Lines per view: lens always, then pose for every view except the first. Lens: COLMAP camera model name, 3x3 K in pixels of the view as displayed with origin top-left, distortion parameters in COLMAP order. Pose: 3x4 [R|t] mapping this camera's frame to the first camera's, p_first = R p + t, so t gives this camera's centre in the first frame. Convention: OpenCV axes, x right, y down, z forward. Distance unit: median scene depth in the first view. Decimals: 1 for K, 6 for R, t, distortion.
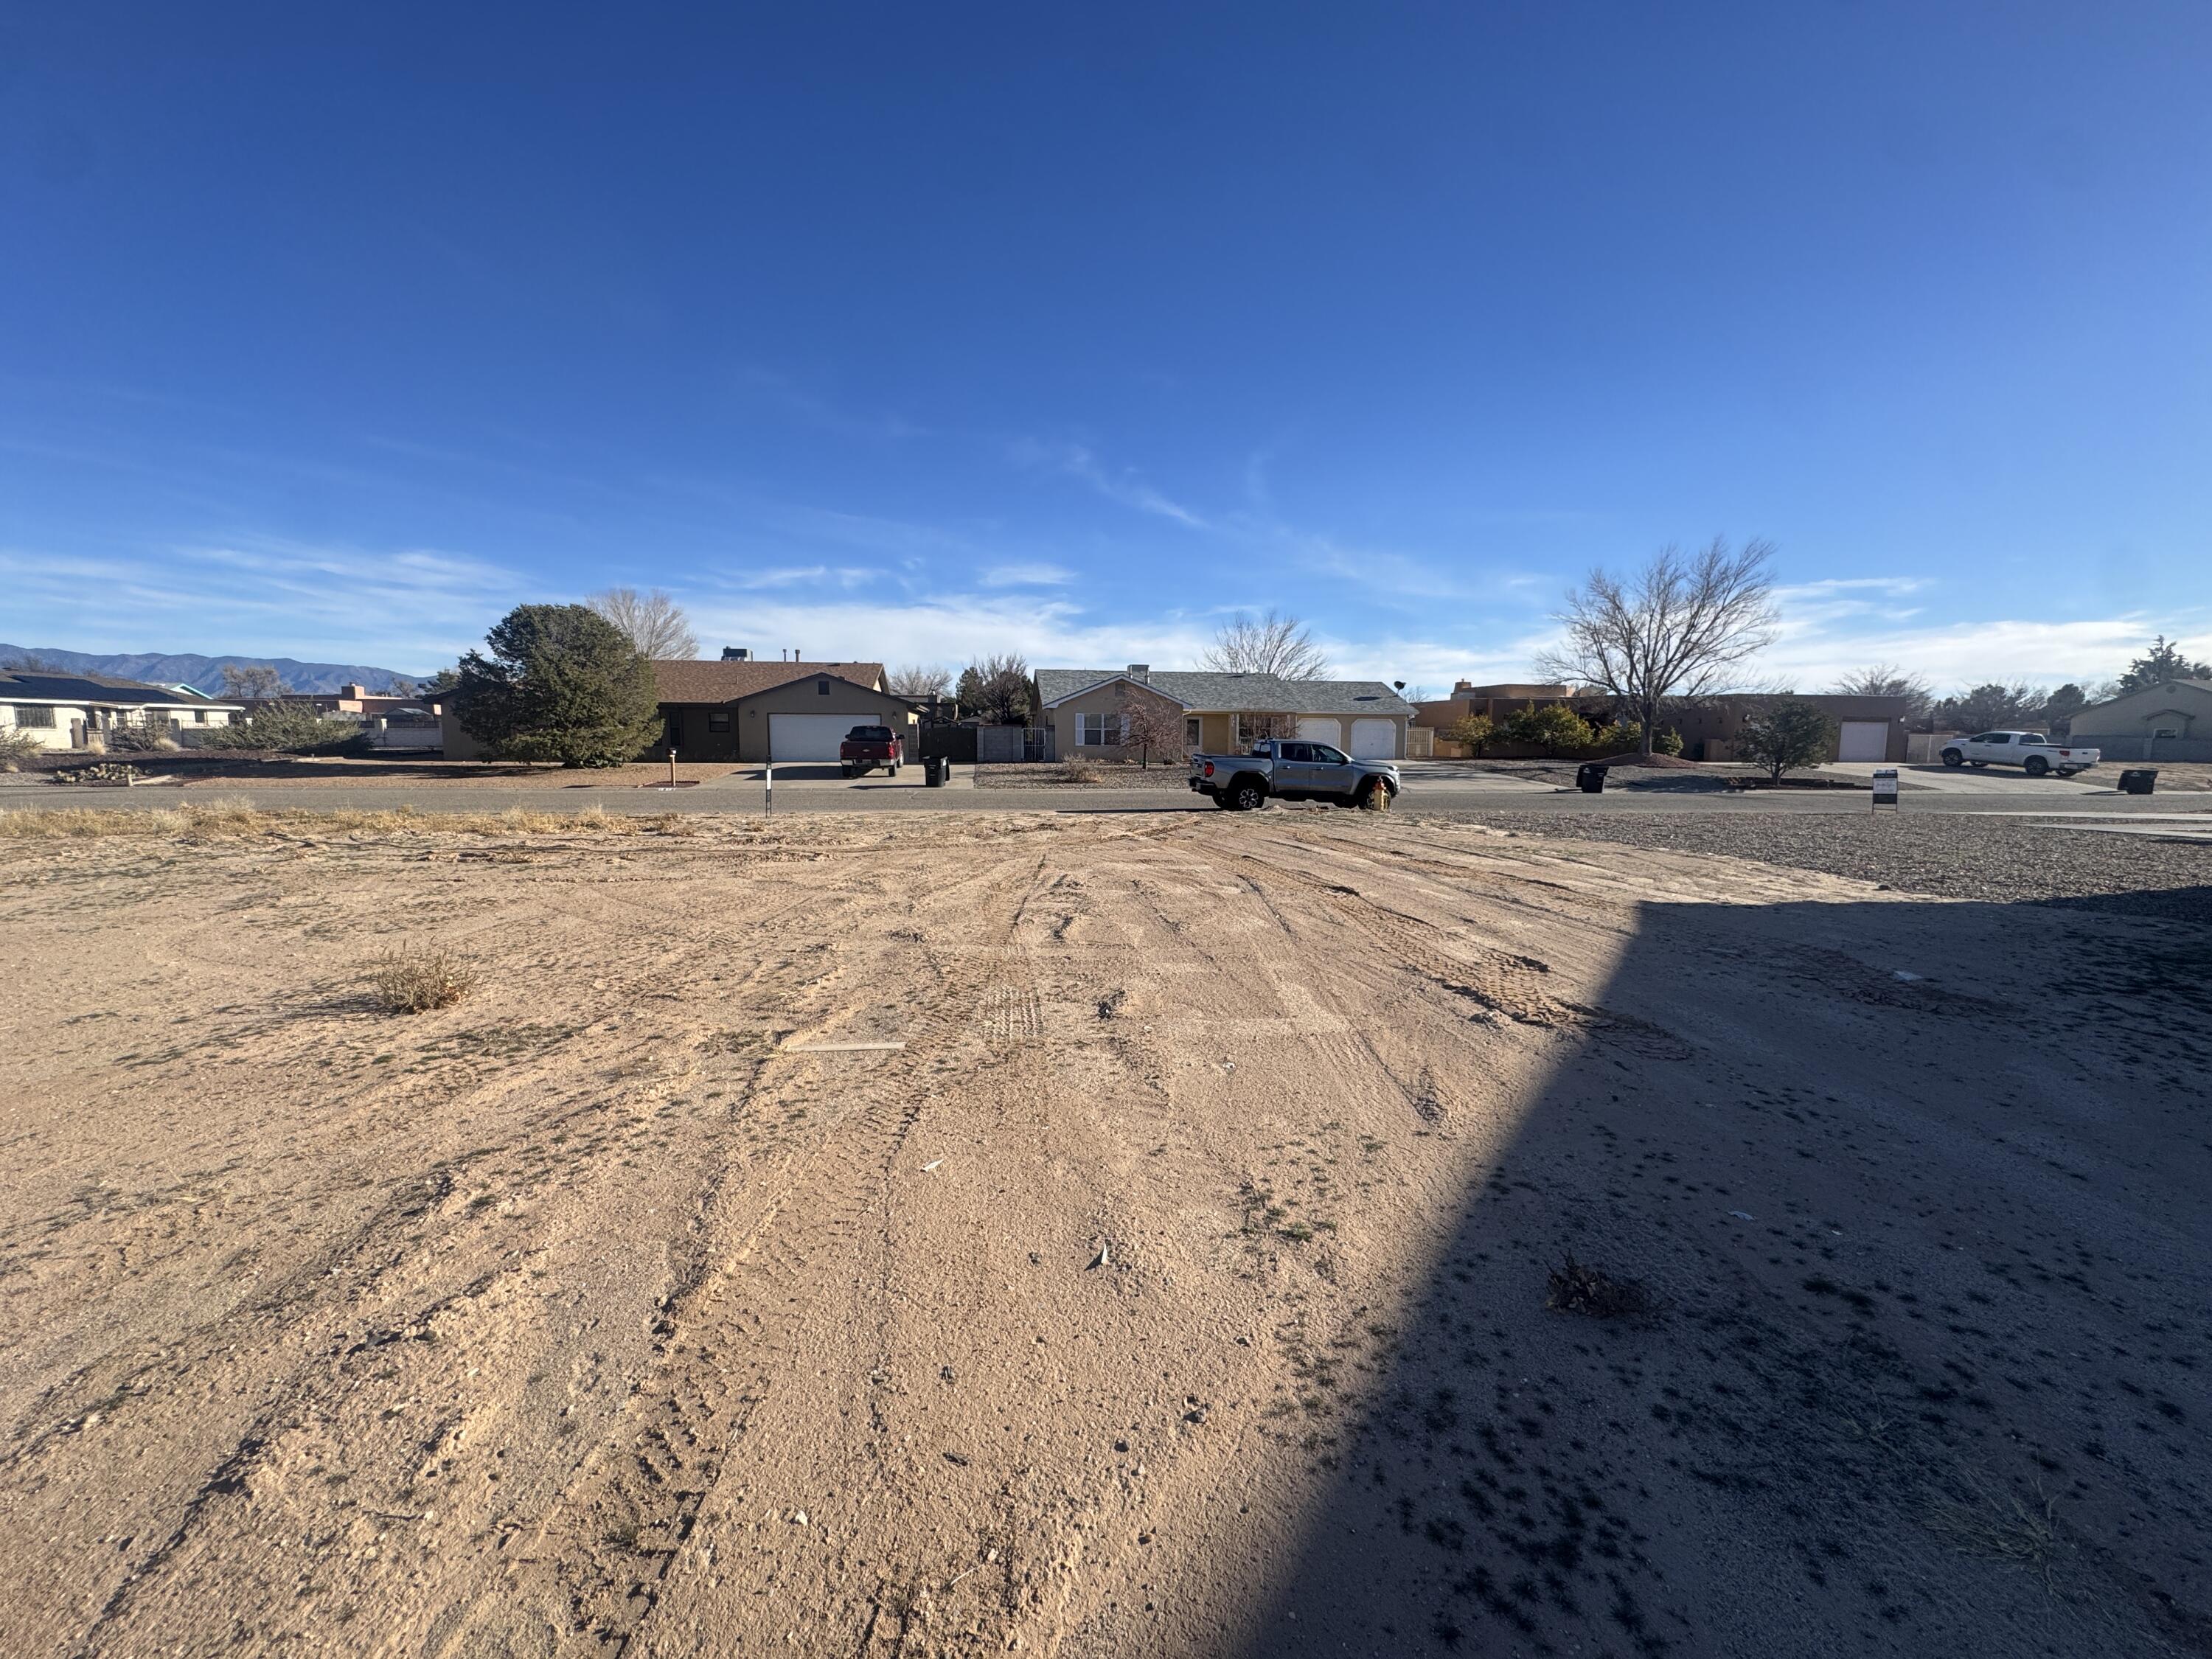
lens RADIAL K [[879.3, 0, 1104.1], [0, 879.3, 826.1], [0, 0, 1]] dist [-0.003257, 0.000423]
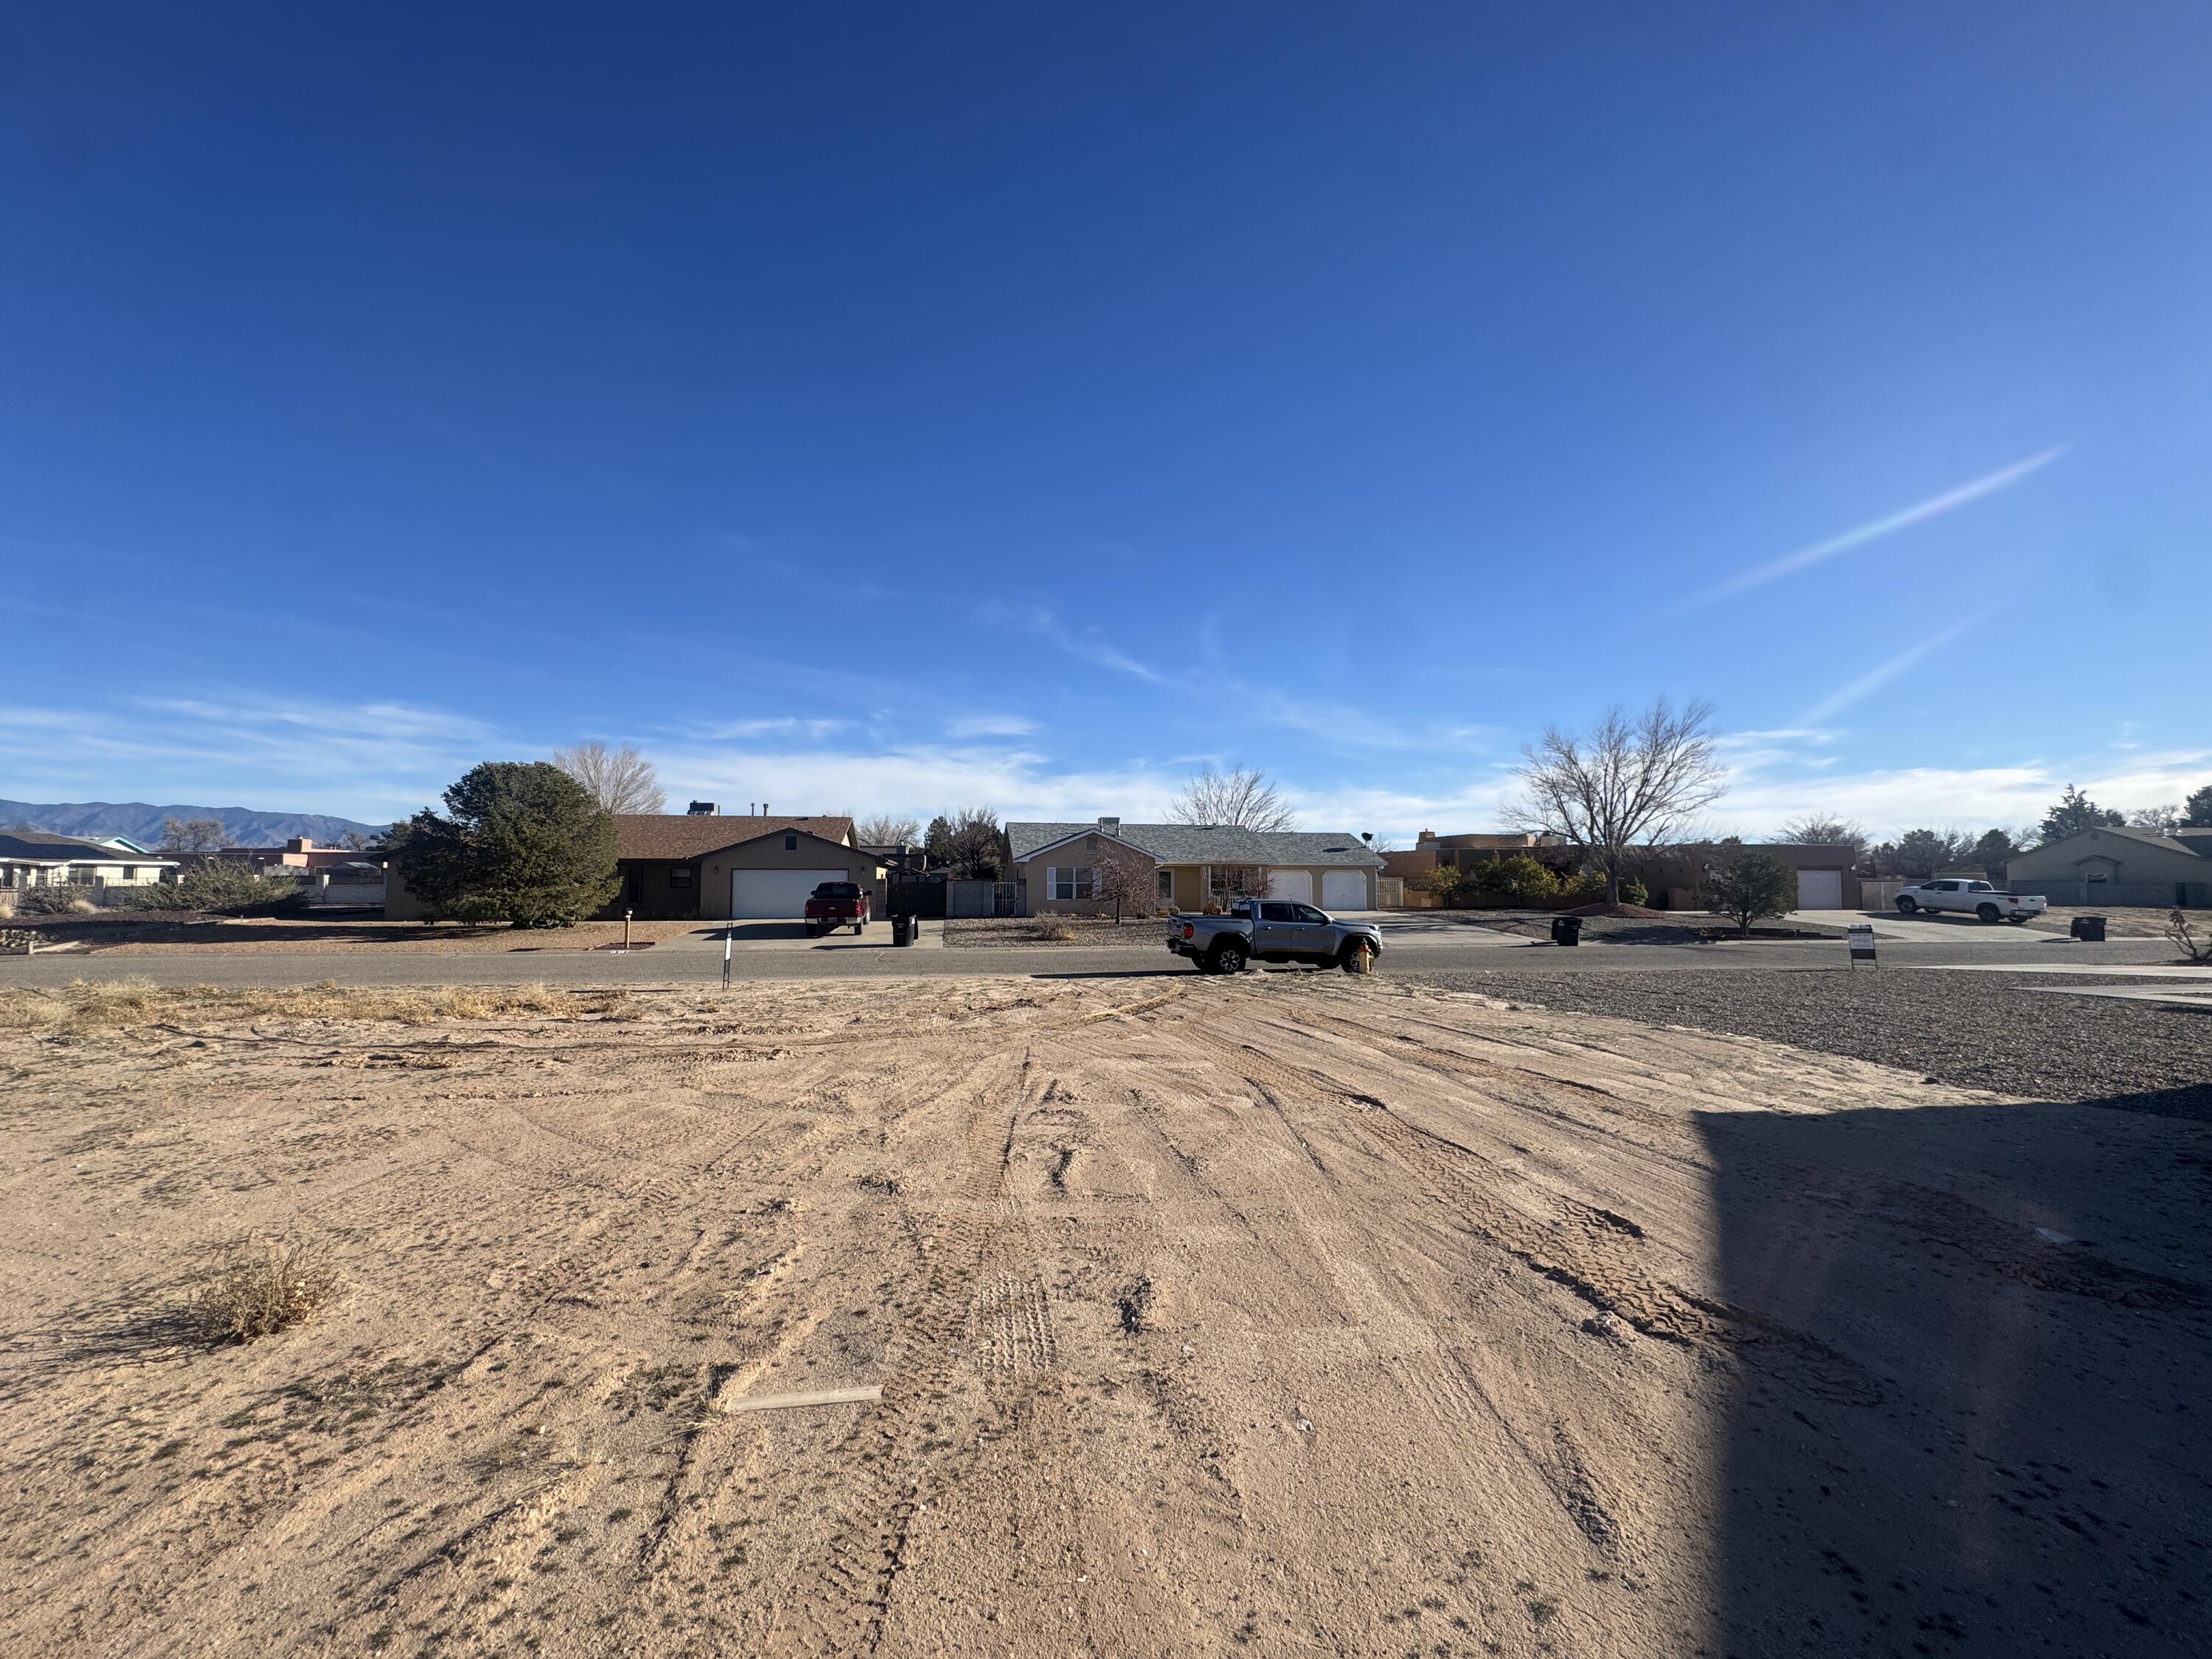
lens RADIAL K [[879.3, 0, 1104.1], [0, 879.3, 826.1], [0, 0, 1]] dist [-0.003257, 0.000423]
pose [[0.999291, -0.003142, 0.037511, -0.020458], [0.009265, 0.986382, -0.164208, -0.040764], [-0.036484, 0.164439, 0.985712, 0.052417]]
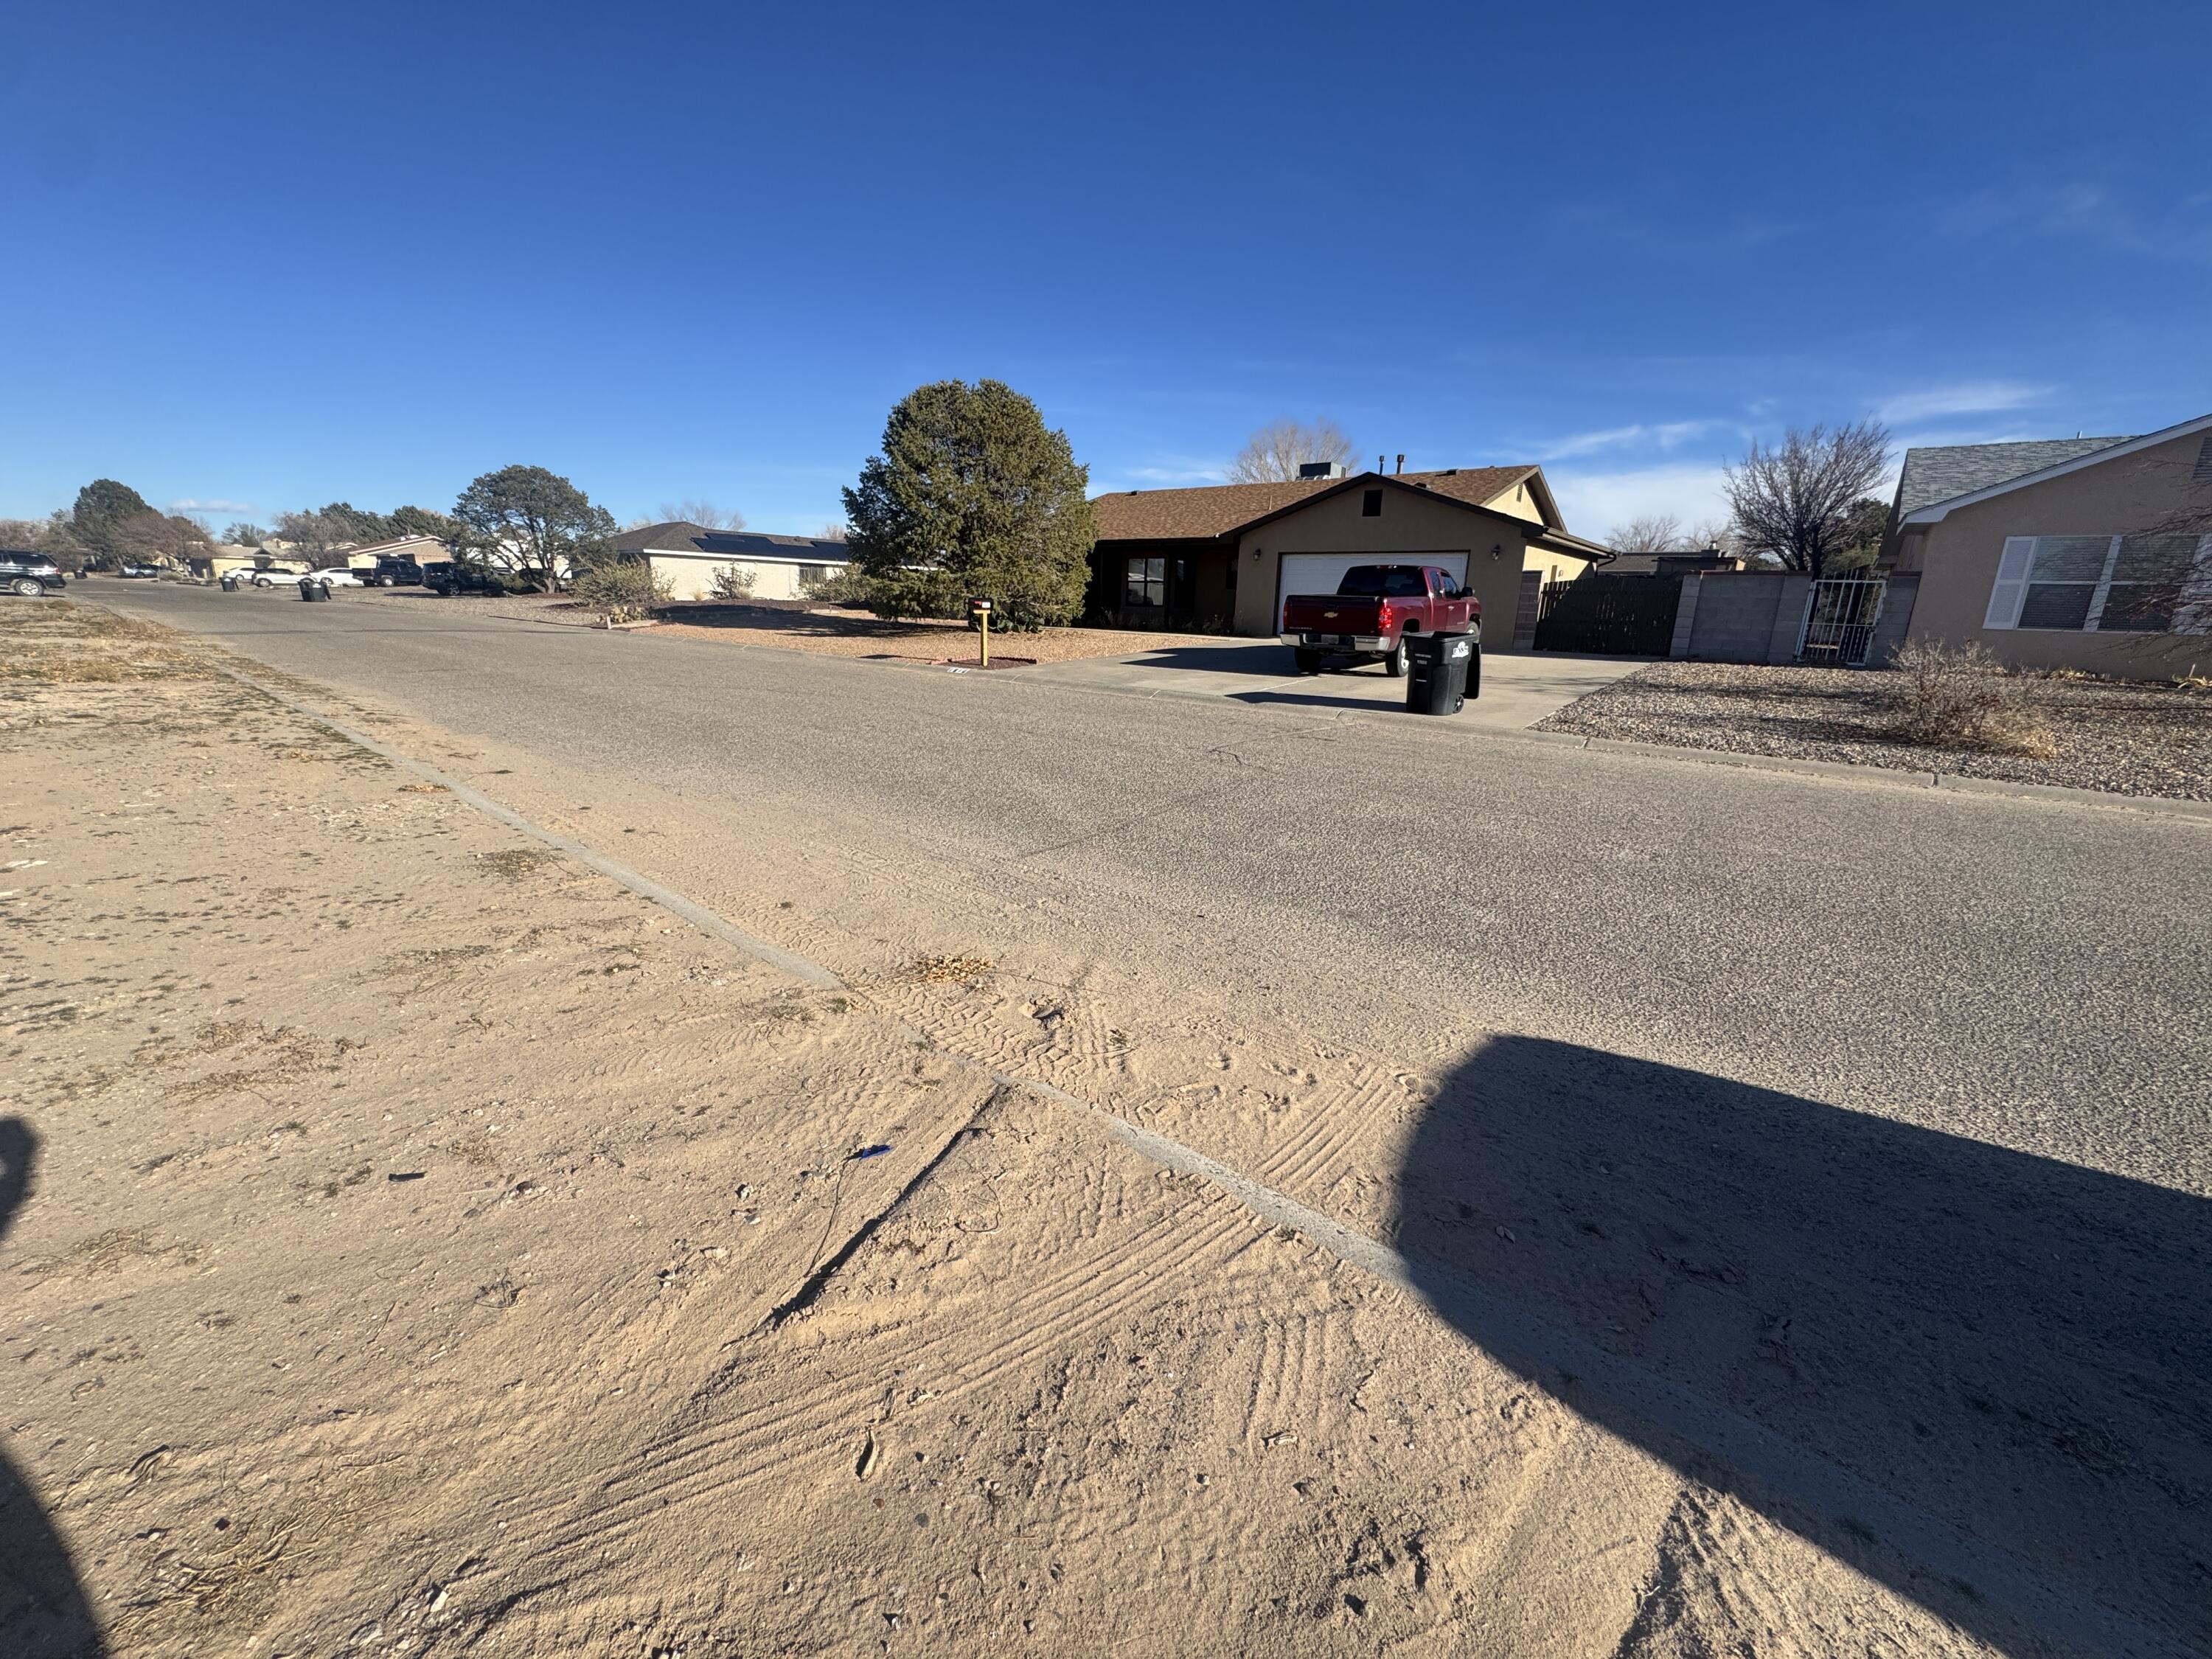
lens RADIAL K [[879.3, 0, 1104.1], [0, 879.3, 826.1], [0, 0, 1]] dist [-0.003257, 0.000423]
pose [[0.685893, 0.193472, -0.701512, -0.044545], [-0.102715, 0.980098, 0.169876, -0.136079], [0.720417, -0.044461, 0.692115, 1.861114]]
